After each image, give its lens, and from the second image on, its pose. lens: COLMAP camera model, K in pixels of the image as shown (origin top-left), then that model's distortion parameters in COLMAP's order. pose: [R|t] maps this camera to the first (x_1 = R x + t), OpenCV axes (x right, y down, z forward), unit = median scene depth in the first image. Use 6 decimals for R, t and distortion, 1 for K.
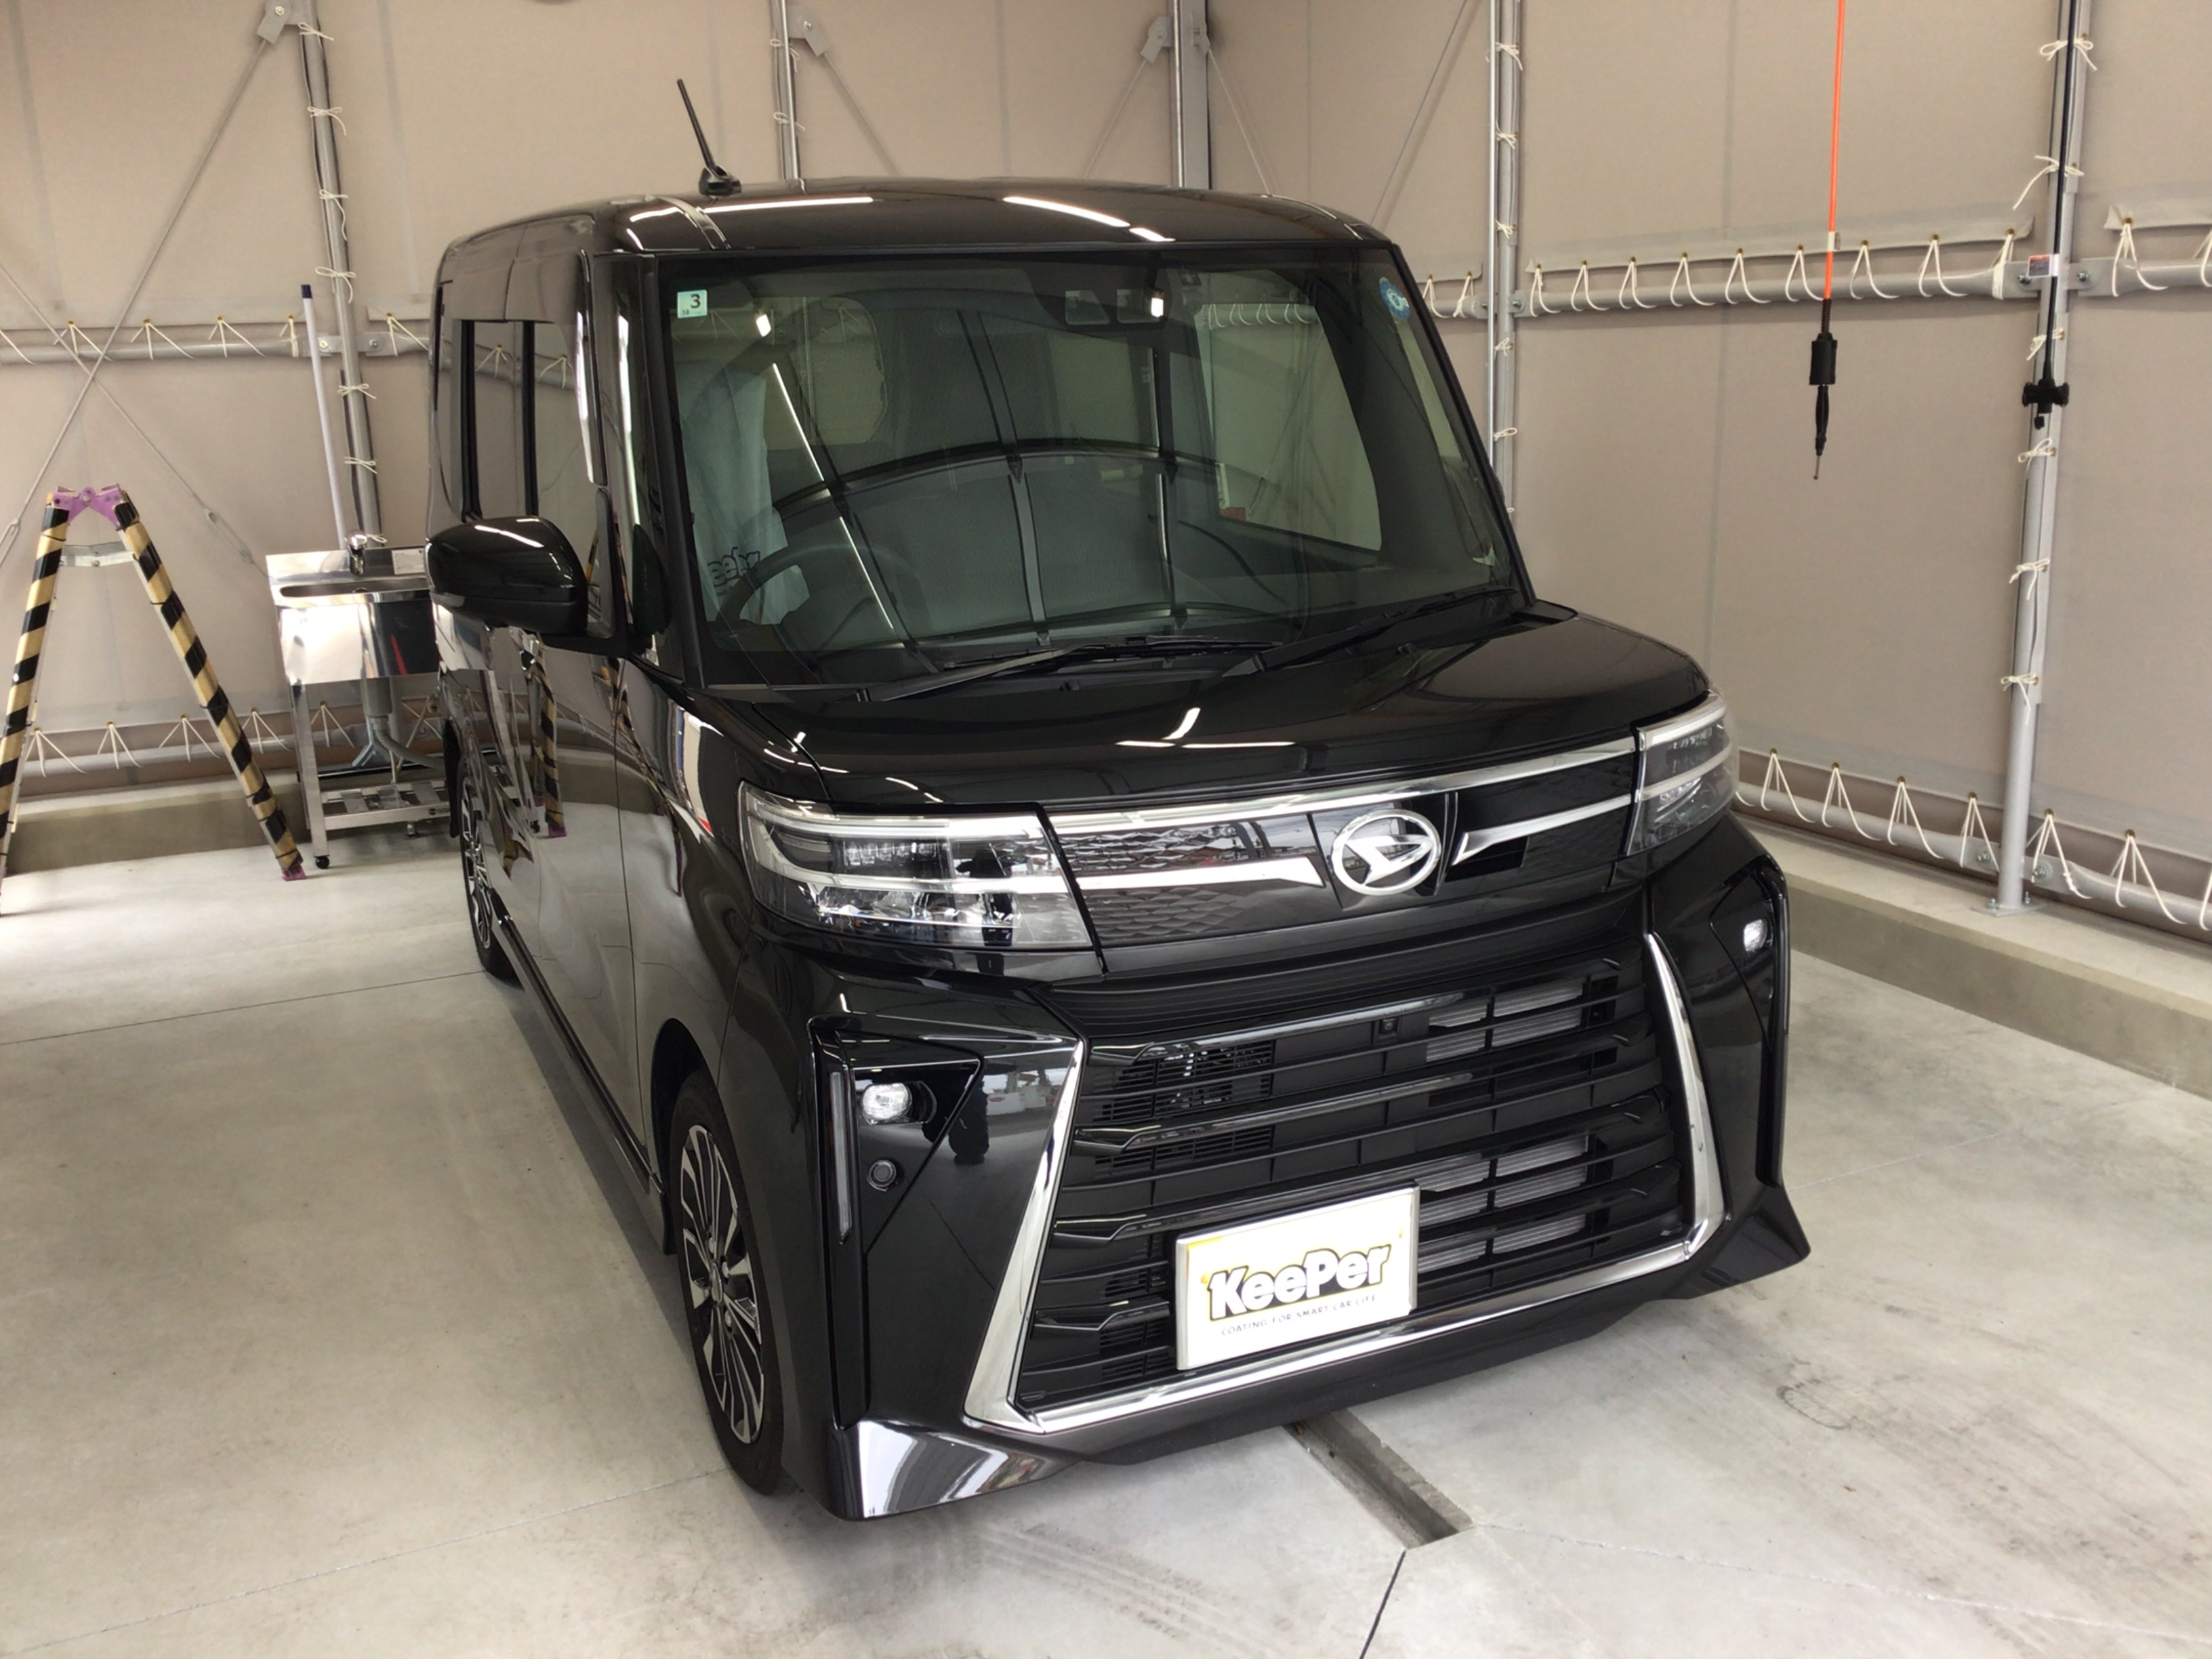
lens RADIAL K [[1992.4, 0, 1116.7], [0, 1992.4, 812.0], [0, 0, 1]] dist [0.004534, 0.007914]
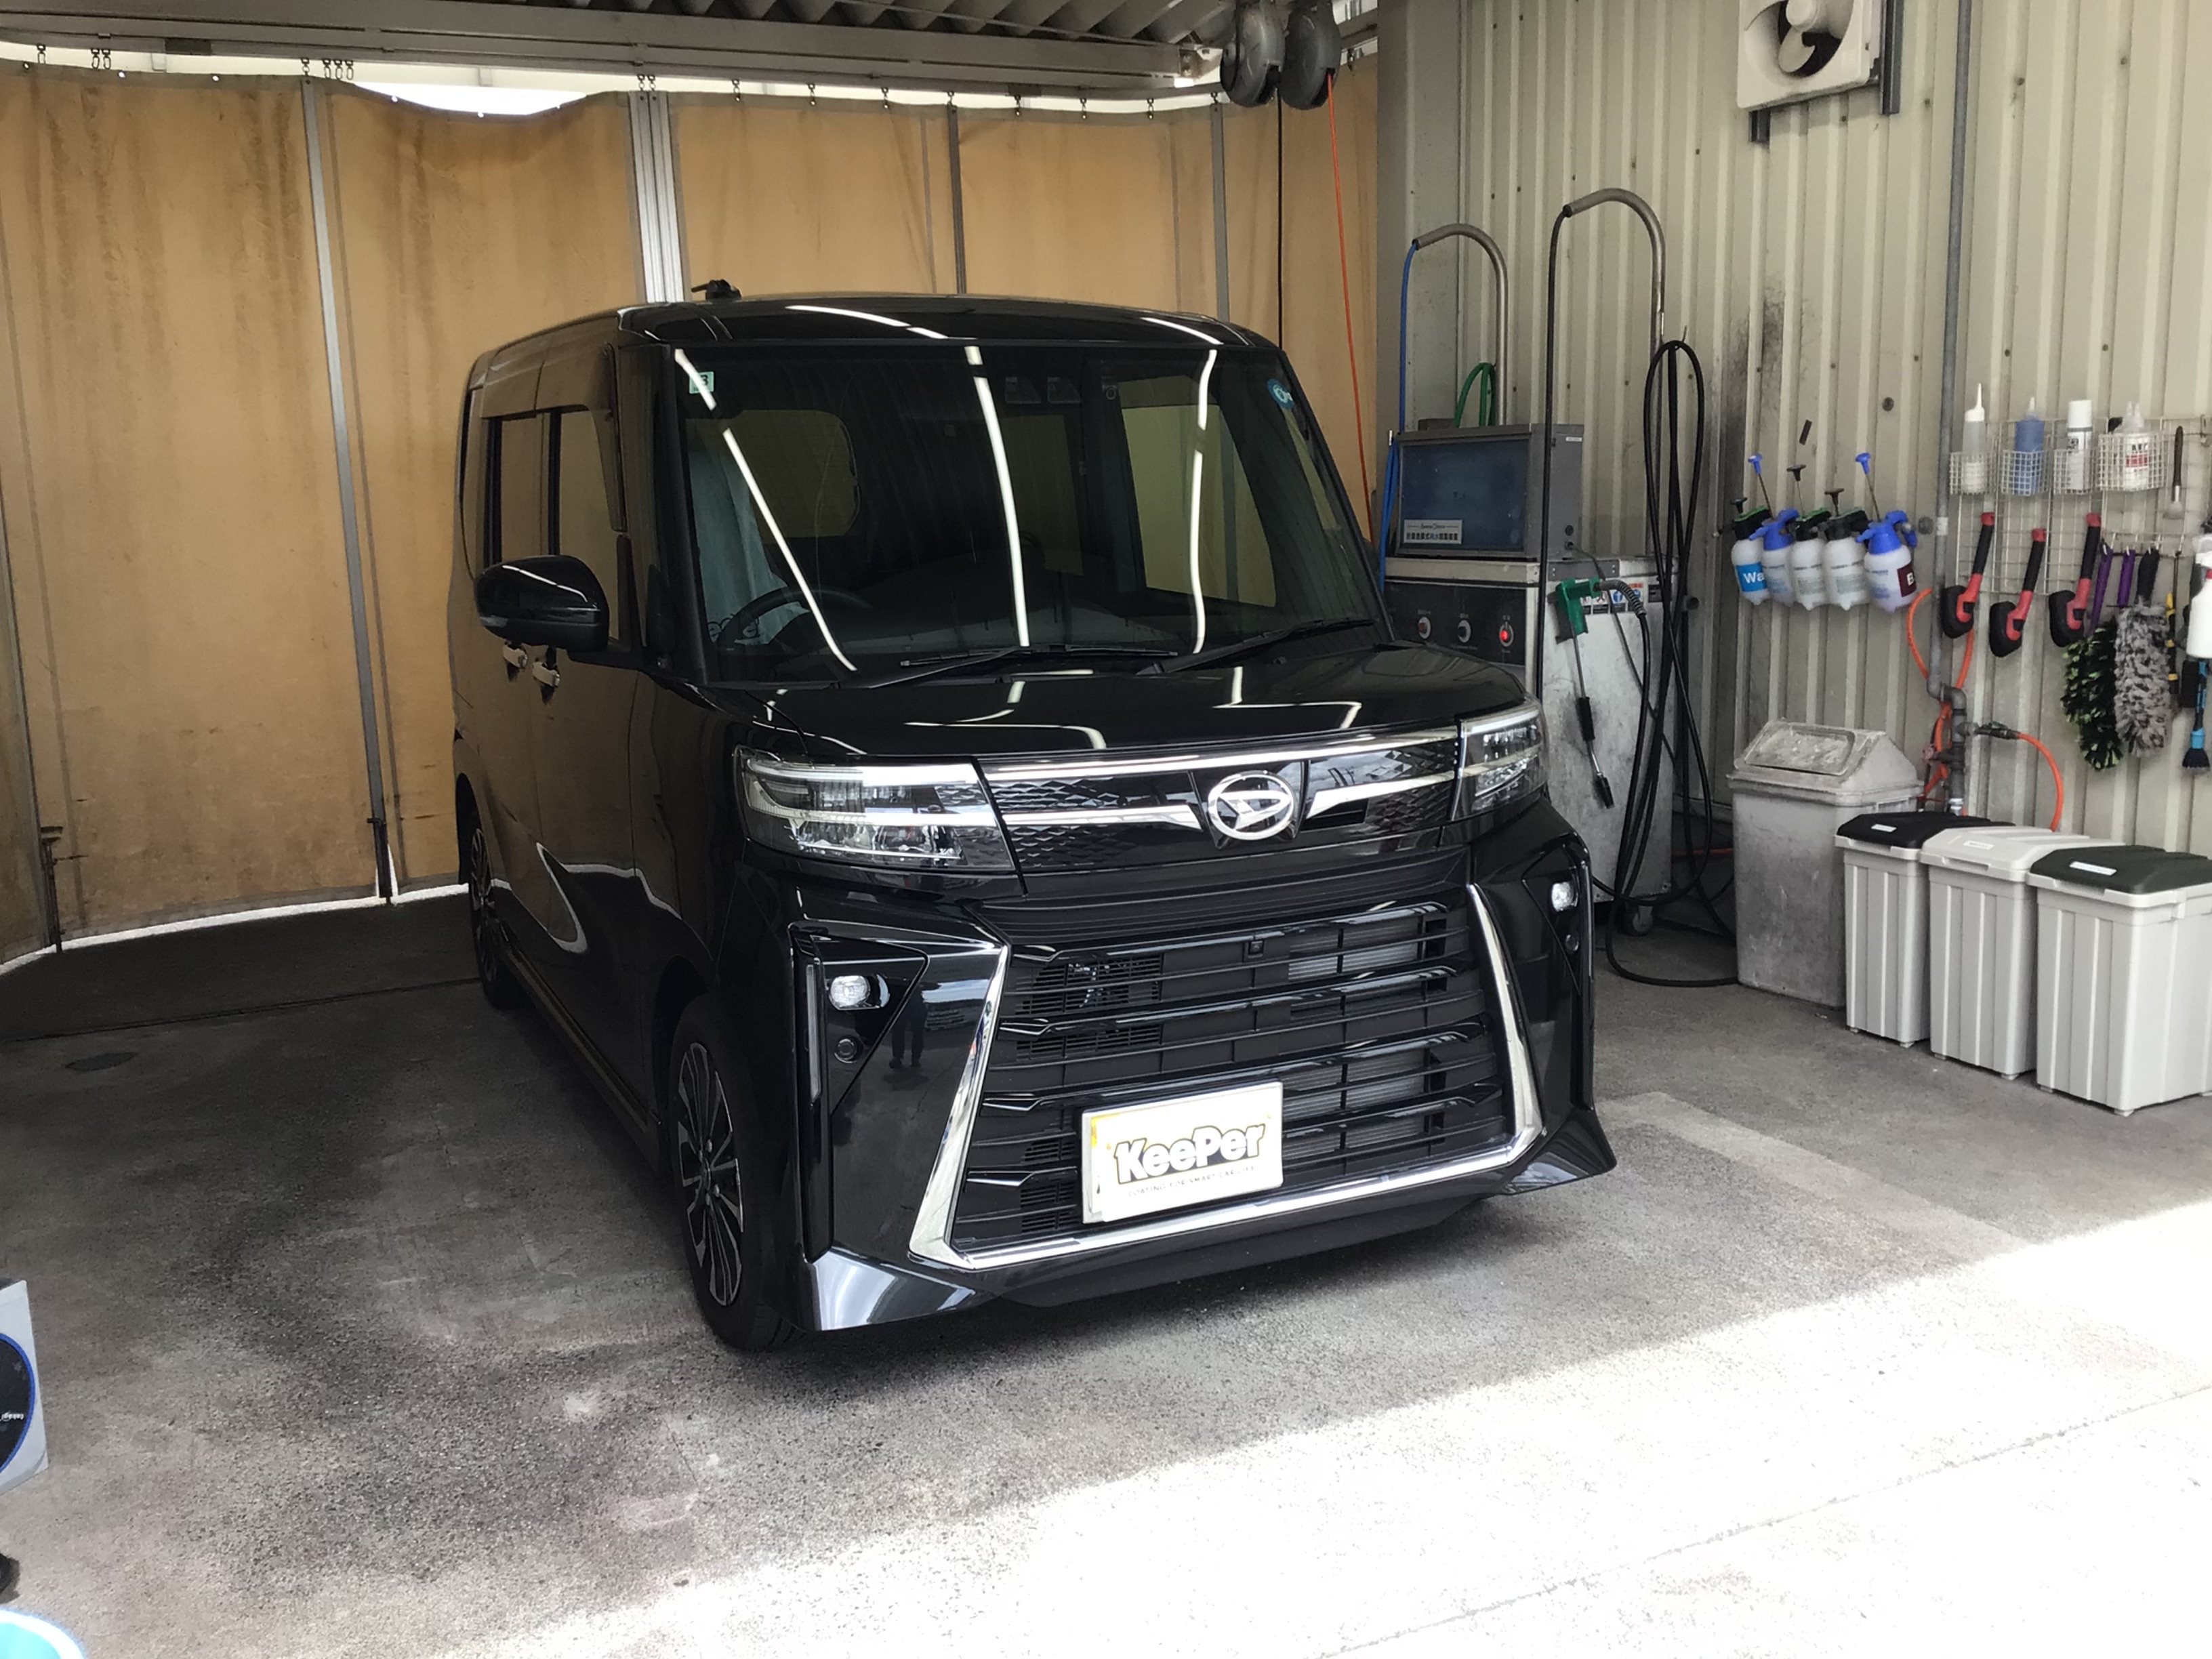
lens RADIAL K [[1992.4, 0, 1155.6], [0, 1992.4, 819.1], [0, 0, 1]] dist [0.004534, 0.007914]
pose [[0.999492, 0.006032, 0.031296, 0.034667], [-0.003587, 0.996978, -0.077605, 0.125887], [-0.031670, 0.077453, 0.996493, -0.248109]]
